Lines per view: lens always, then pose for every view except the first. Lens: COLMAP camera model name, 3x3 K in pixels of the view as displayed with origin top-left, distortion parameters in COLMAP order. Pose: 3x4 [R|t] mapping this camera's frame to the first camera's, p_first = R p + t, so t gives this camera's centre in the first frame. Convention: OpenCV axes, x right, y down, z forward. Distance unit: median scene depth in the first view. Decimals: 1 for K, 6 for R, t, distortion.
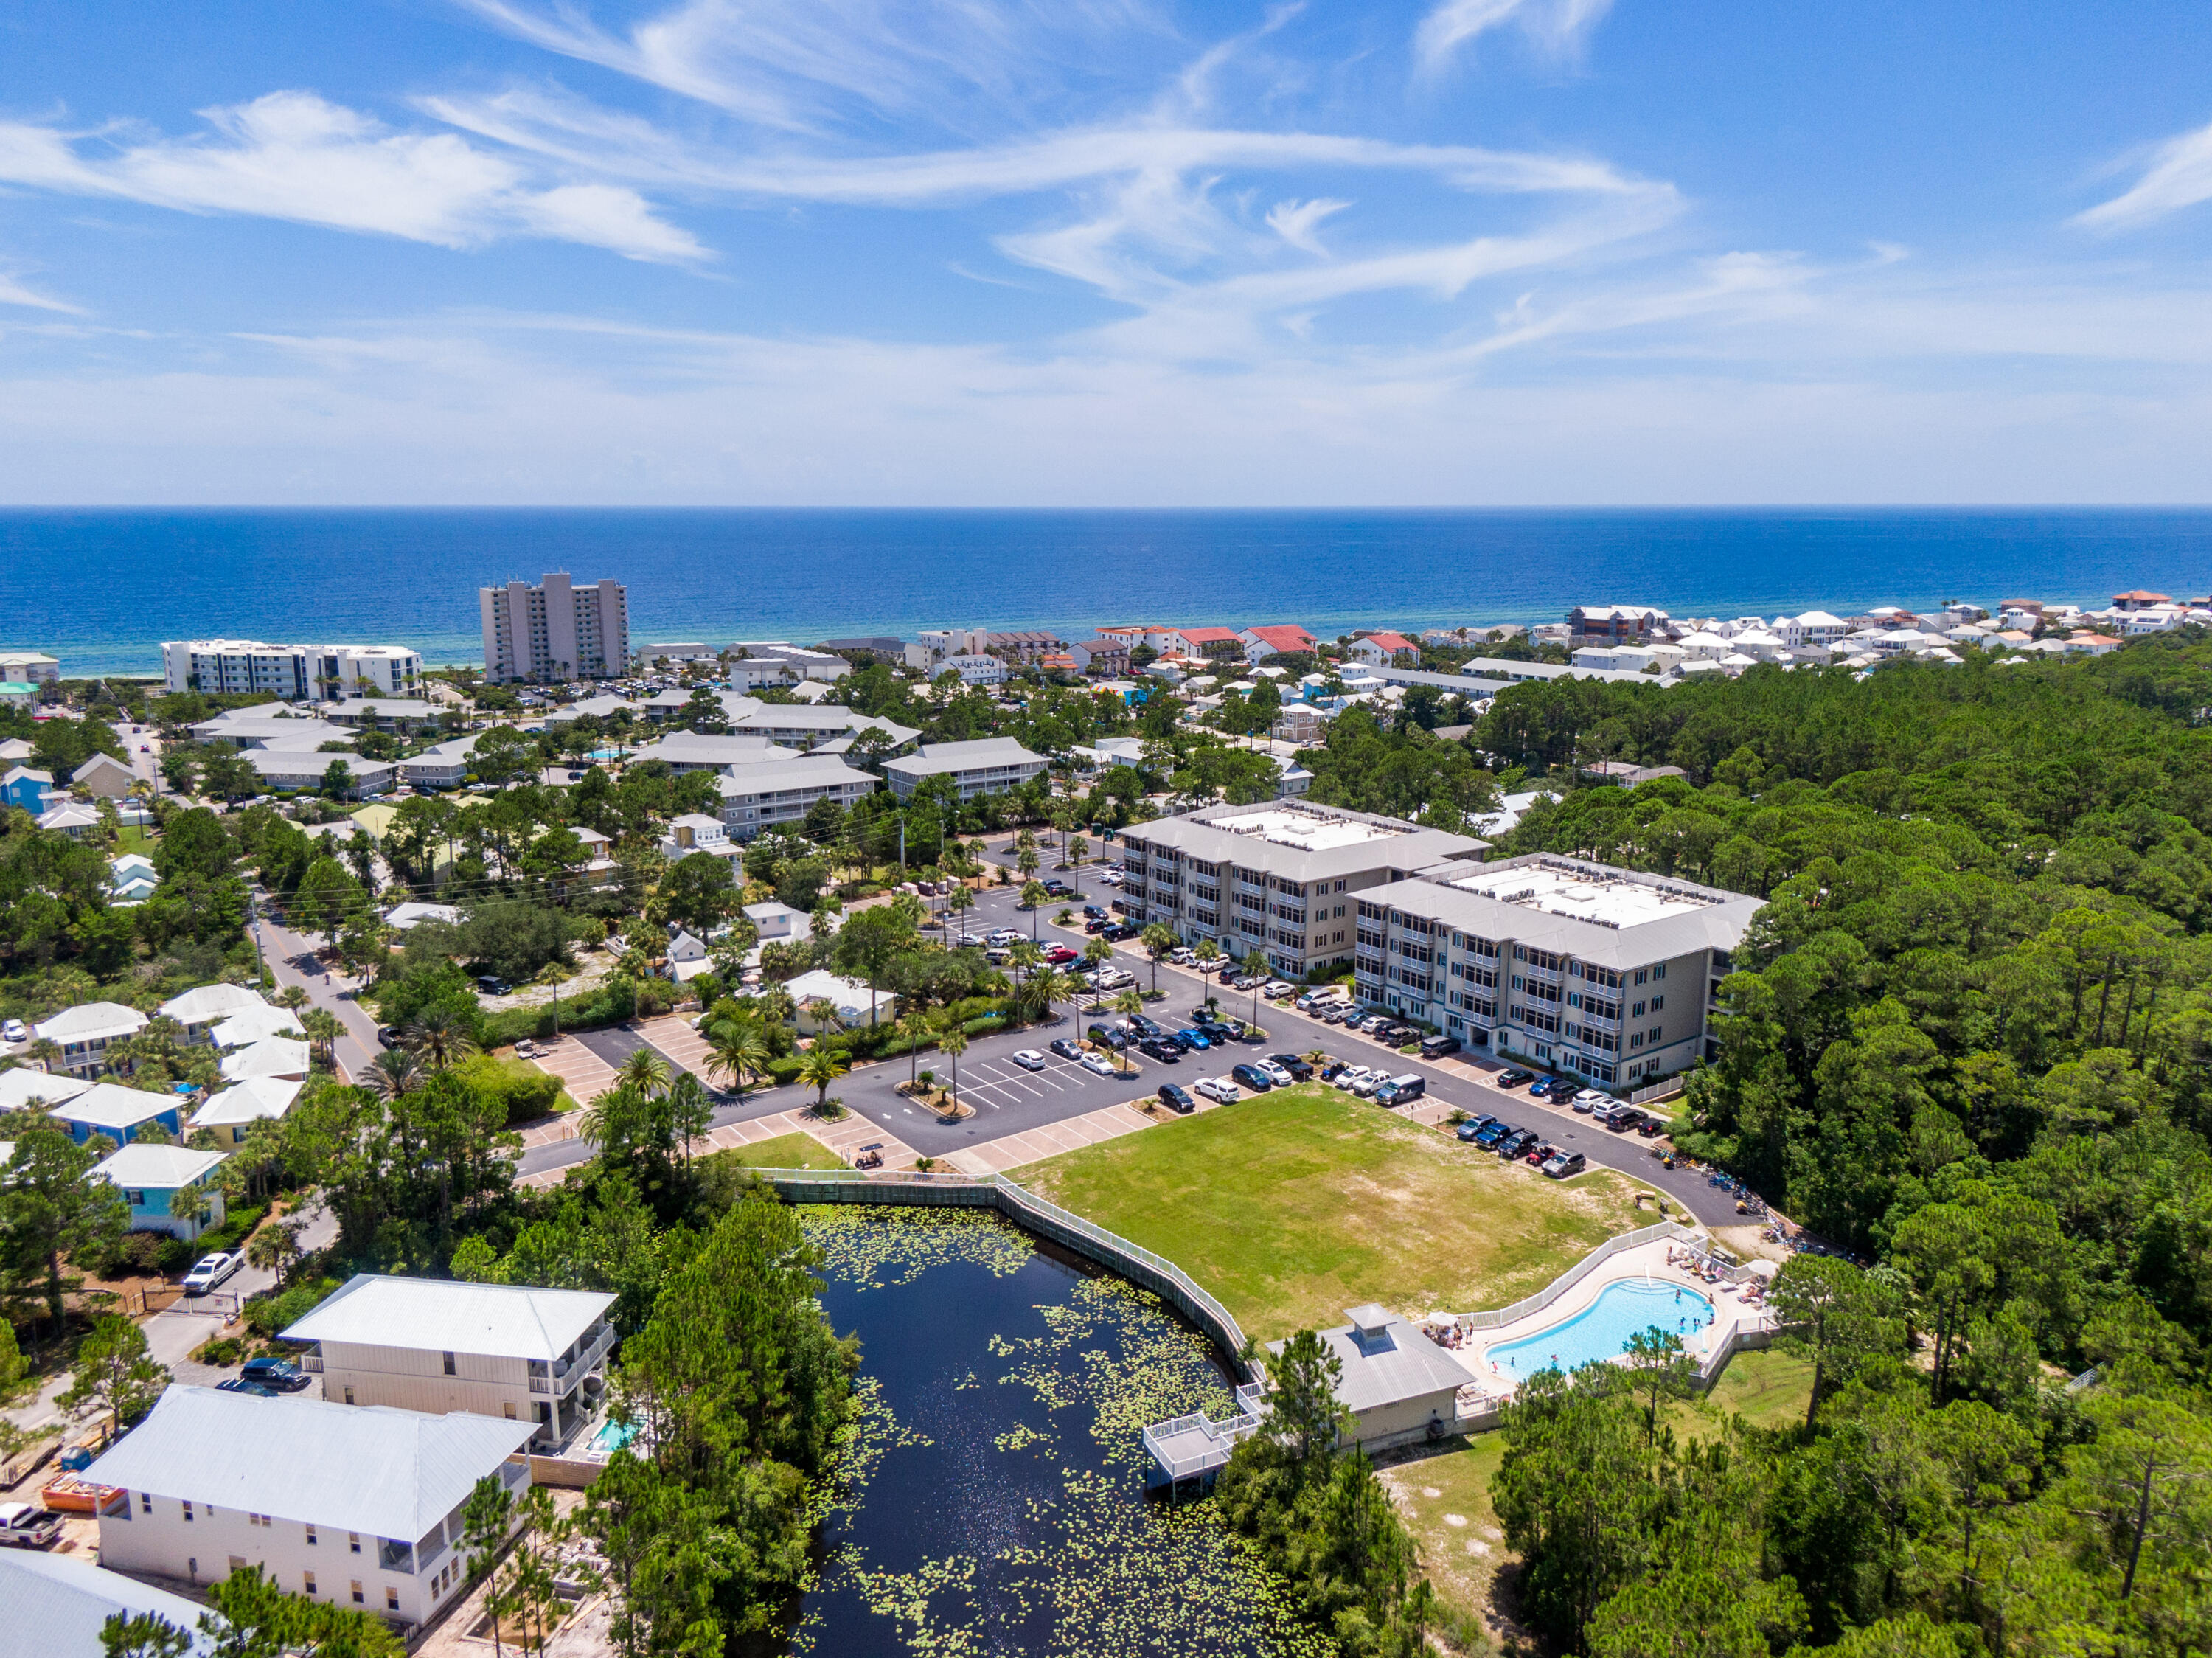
lens RADIAL K [[1563.1, 0, 1104.0], [0, 1563.1, 792.5], [0, 0, 1]] dist [0.058413, -0.097536]
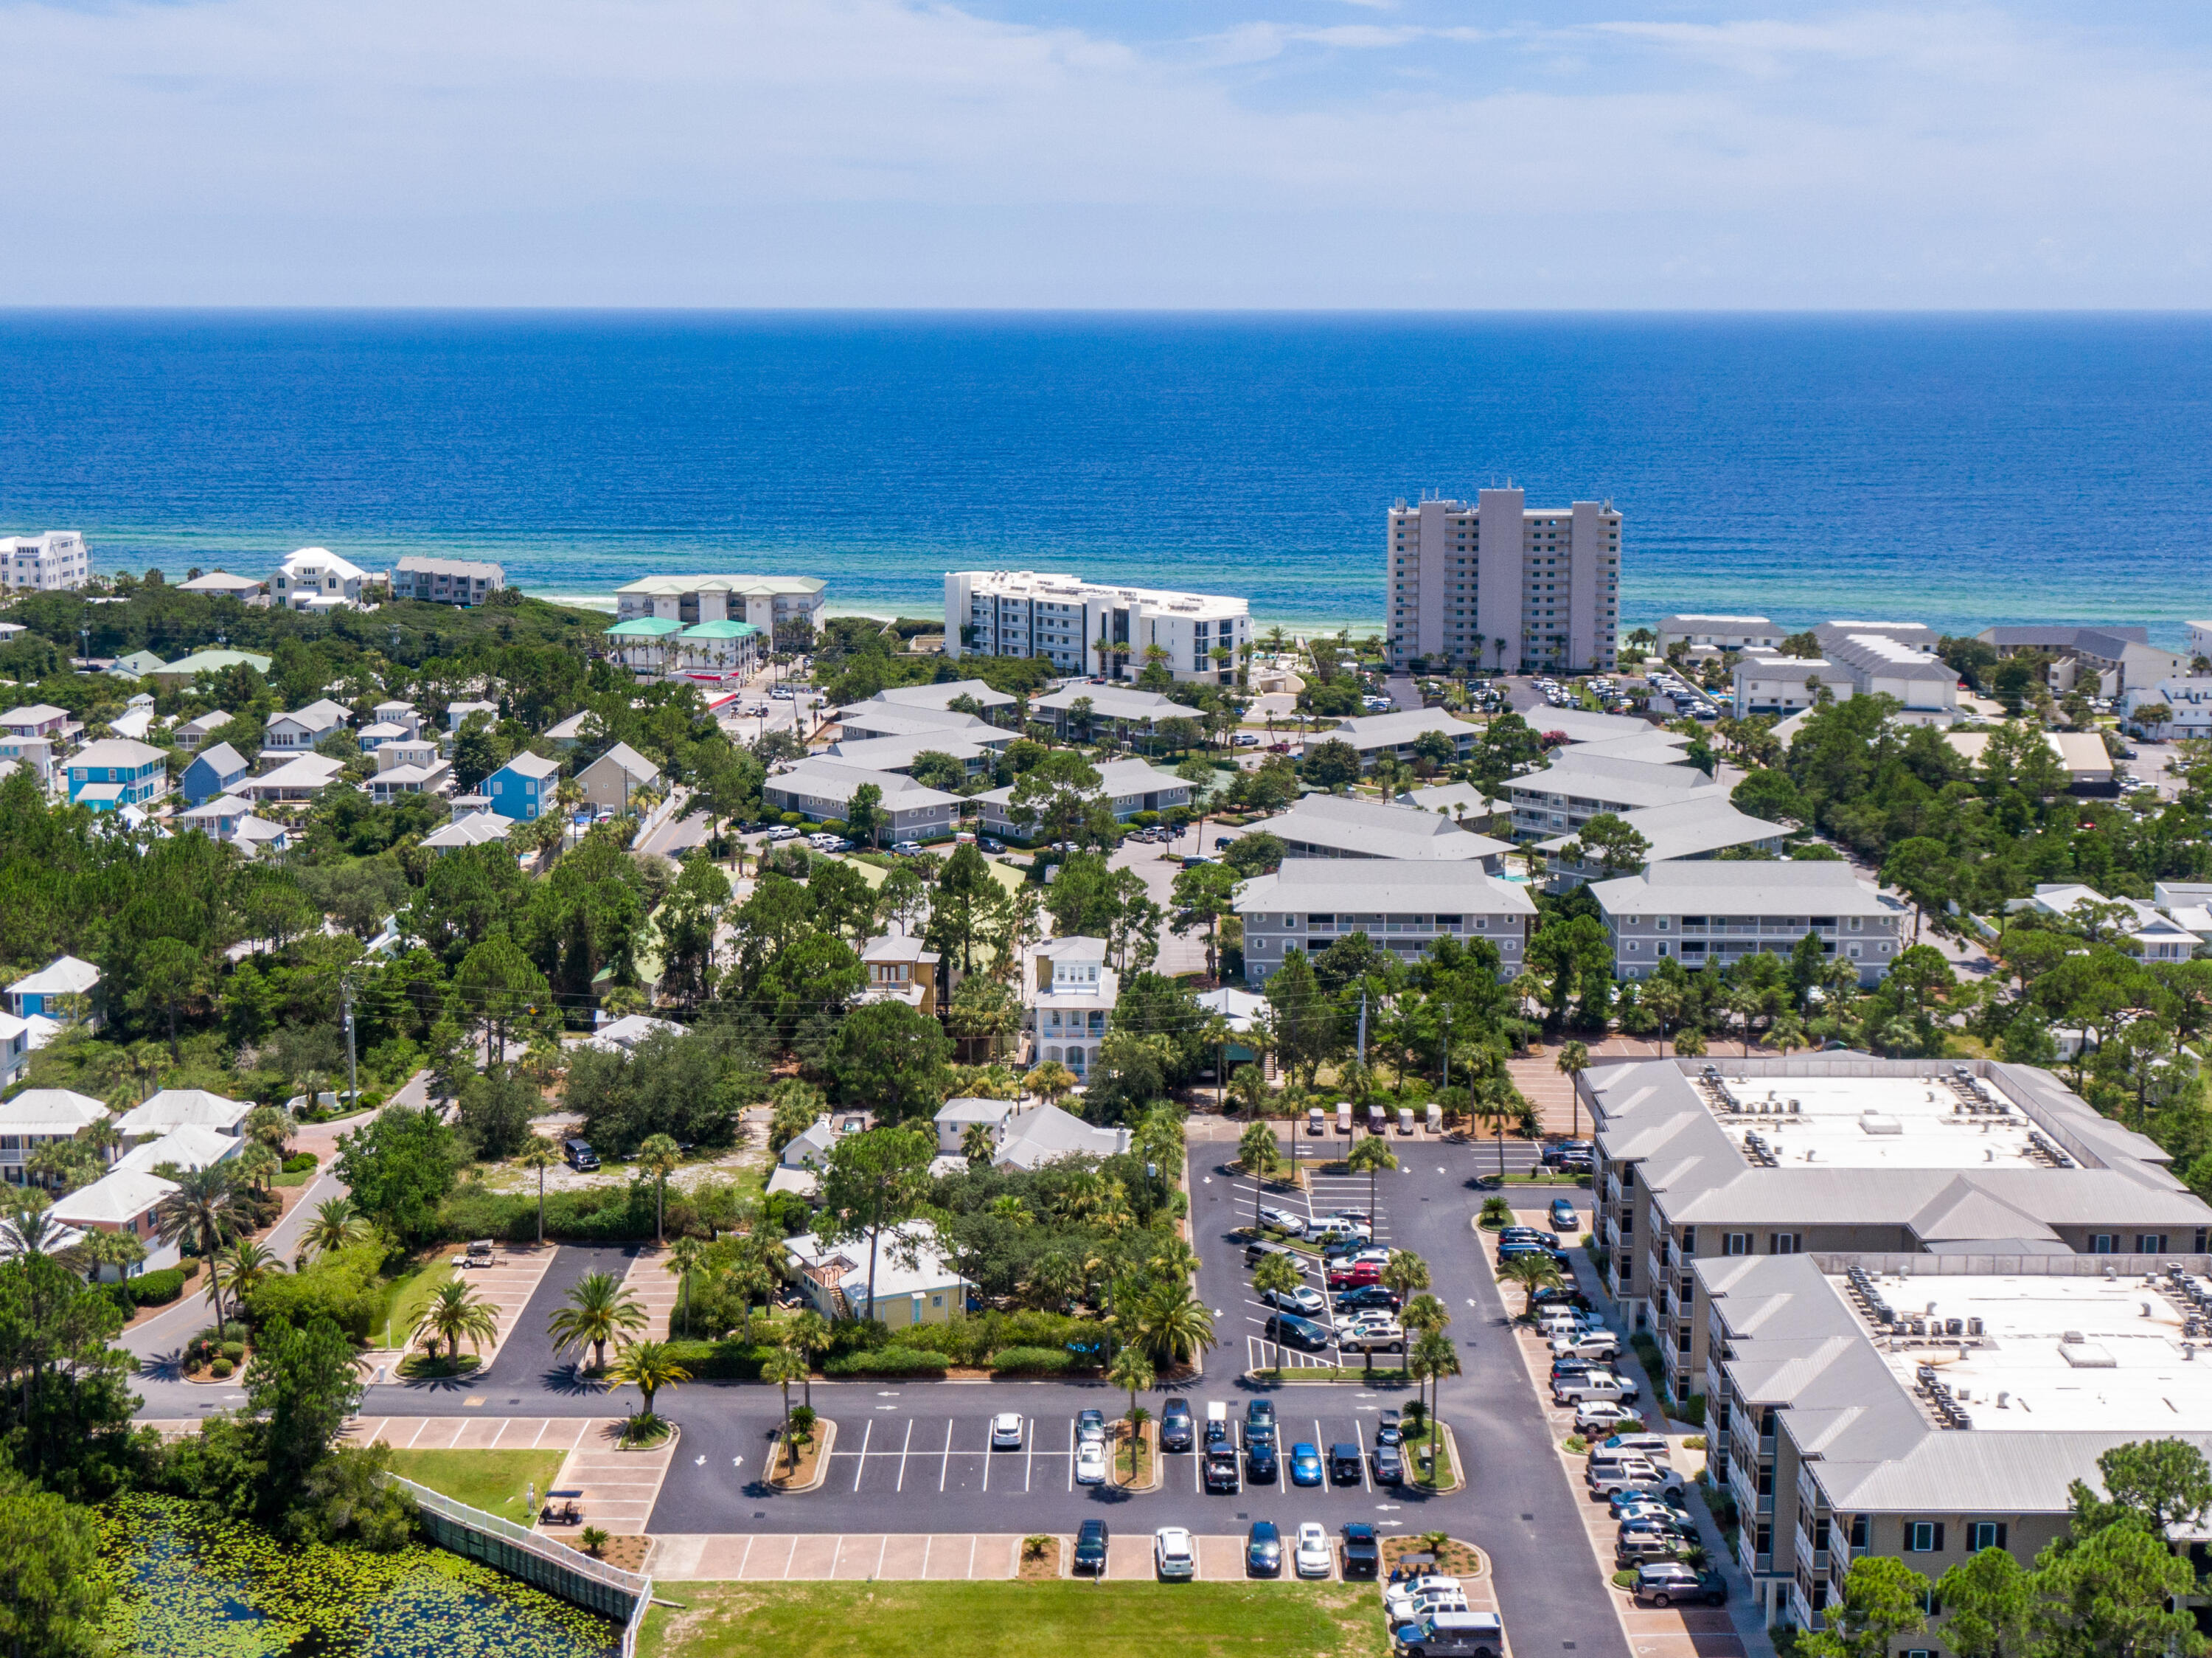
lens RADIAL K [[2960.4, 0, 1106.0], [0, 2960.4, 829.0], [0, 0, 1]] dist [0.005285, 0.014026]
pose [[0.801831, 0.103514, -0.588517, 0.596908], [-0.108325, 0.993743, 0.027200, -0.086014], [0.587650, 0.041941, 0.808027, 0.108882]]
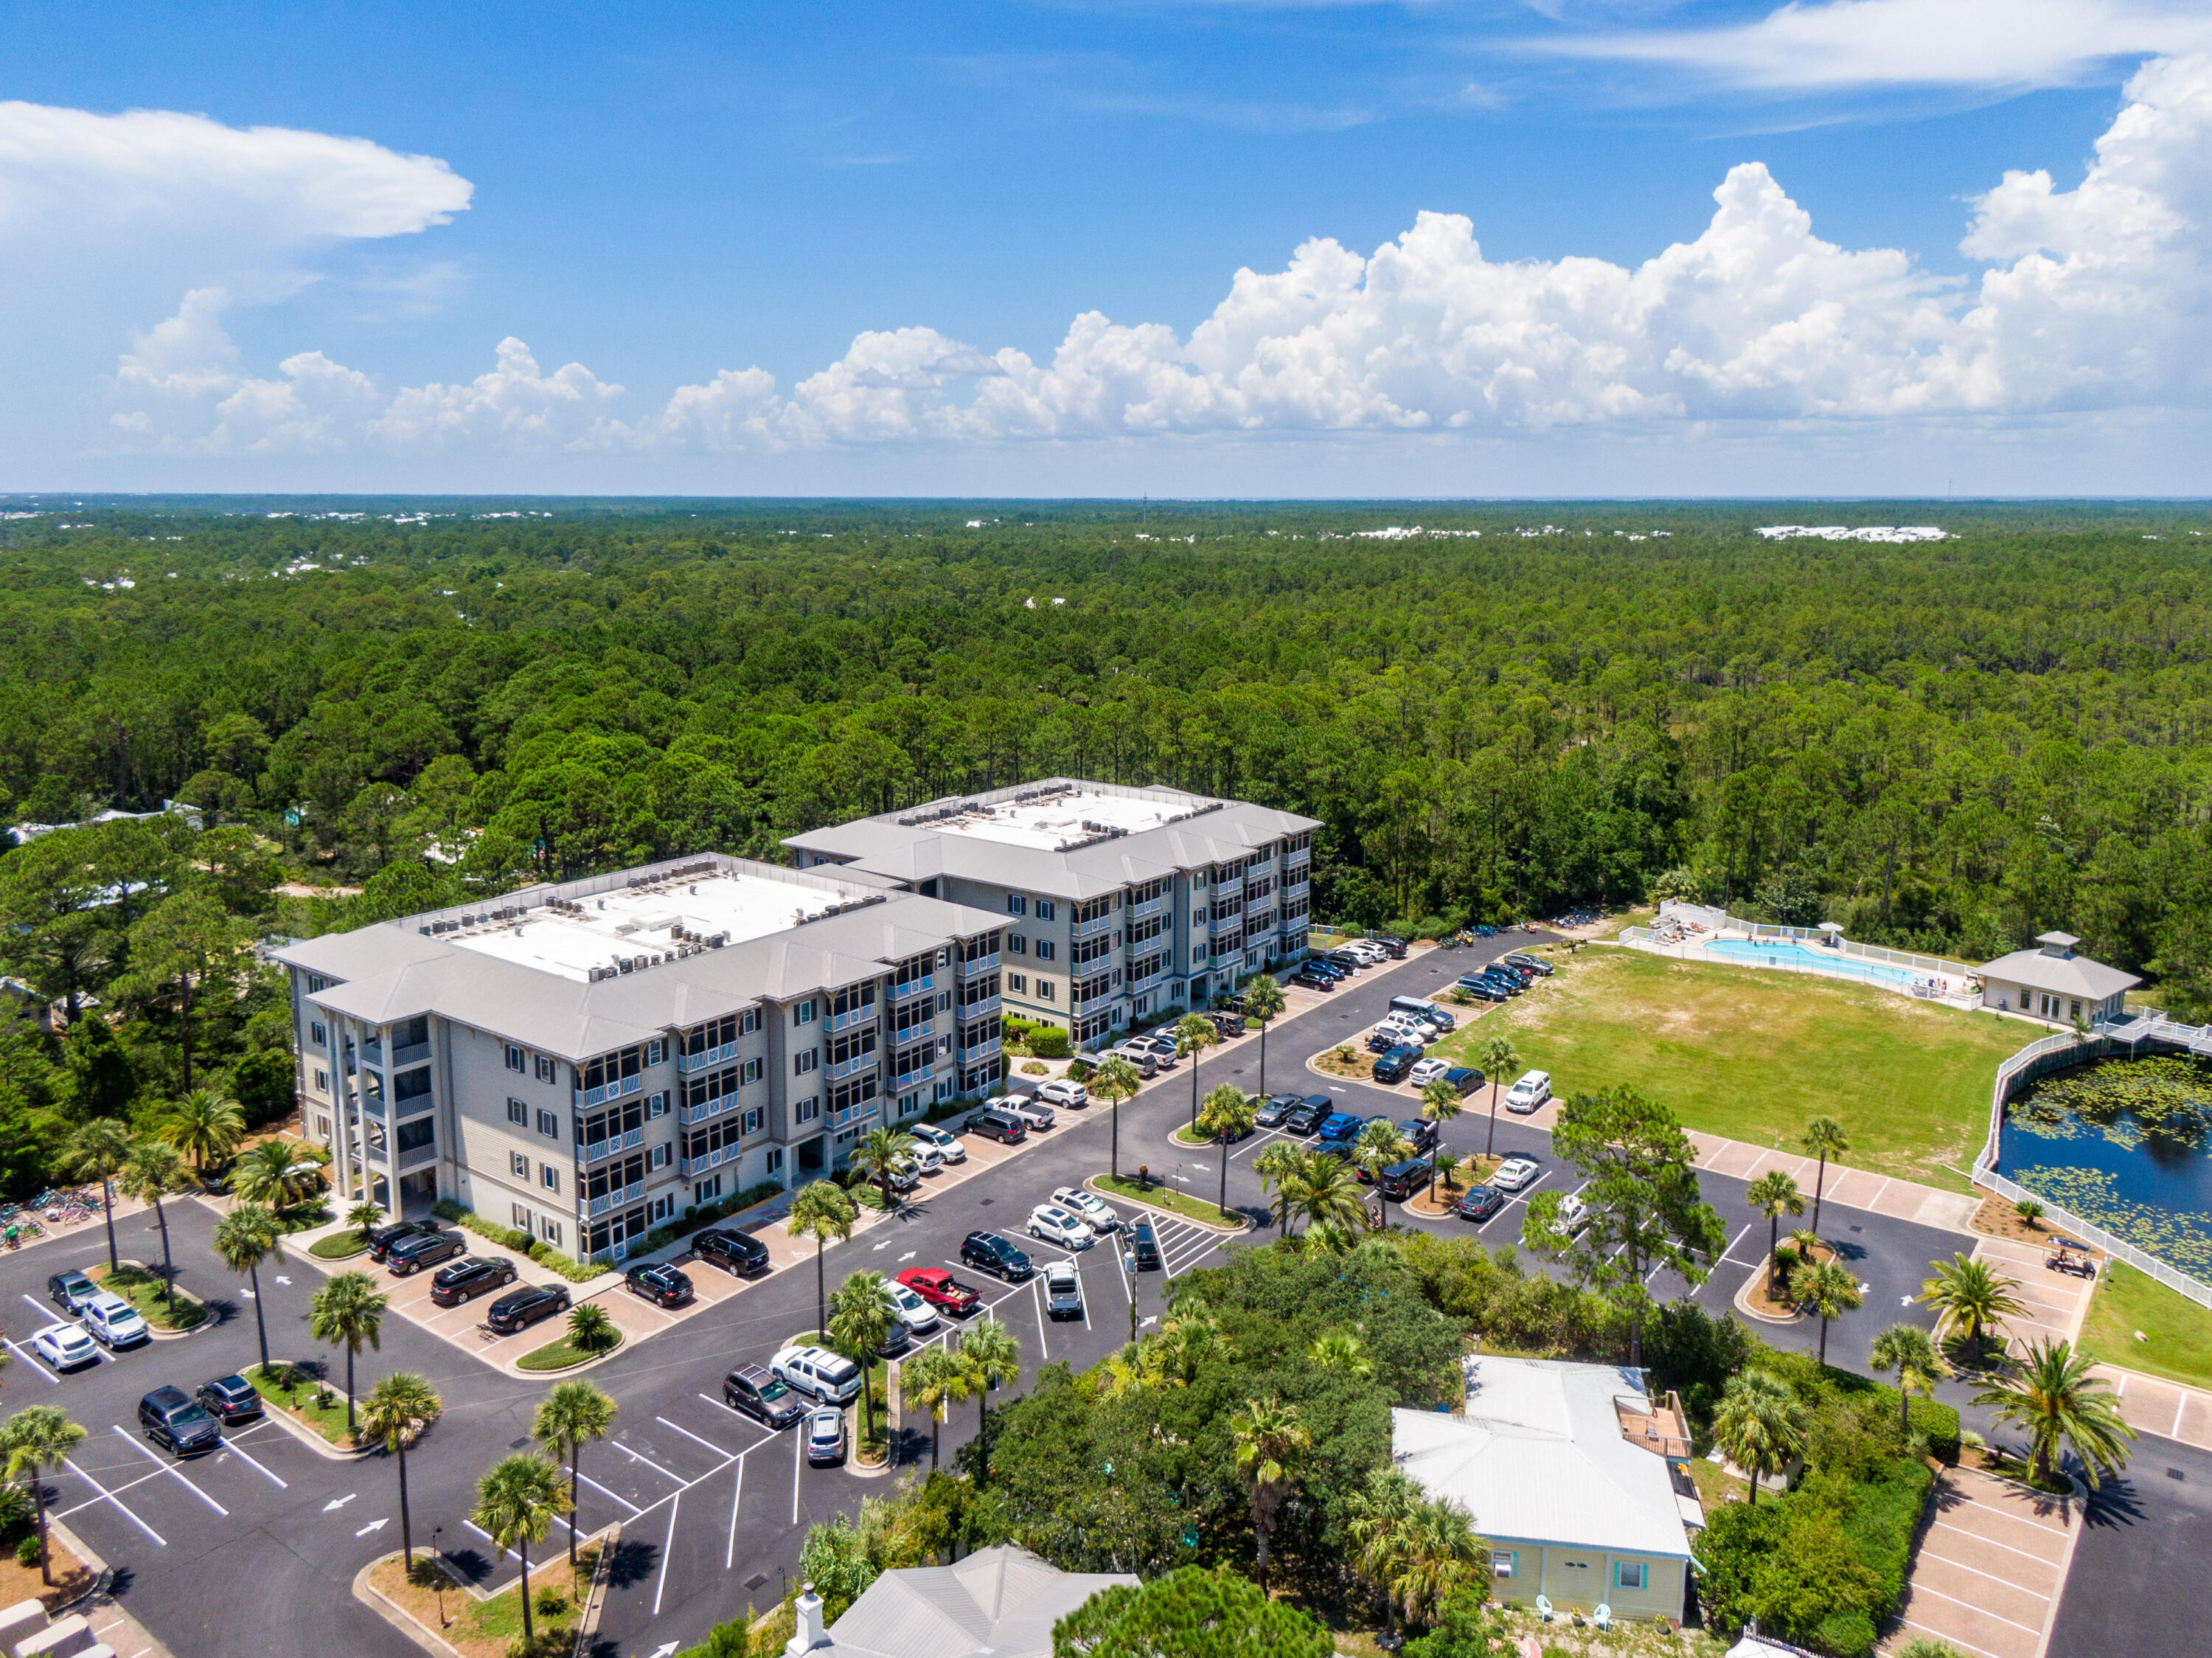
lens RADIAL K [[1596.3, 0, 1106.7], [0, 1596.3, 761.7], [0, 0, 1]] dist [0.066679, -0.103164]
pose [[-0.279798, -0.154694, 0.947514, -0.527736], [0.172635, 0.962739, 0.208159, -0.143639], [-0.944410, 0.221817, -0.242667, 1.237288]]
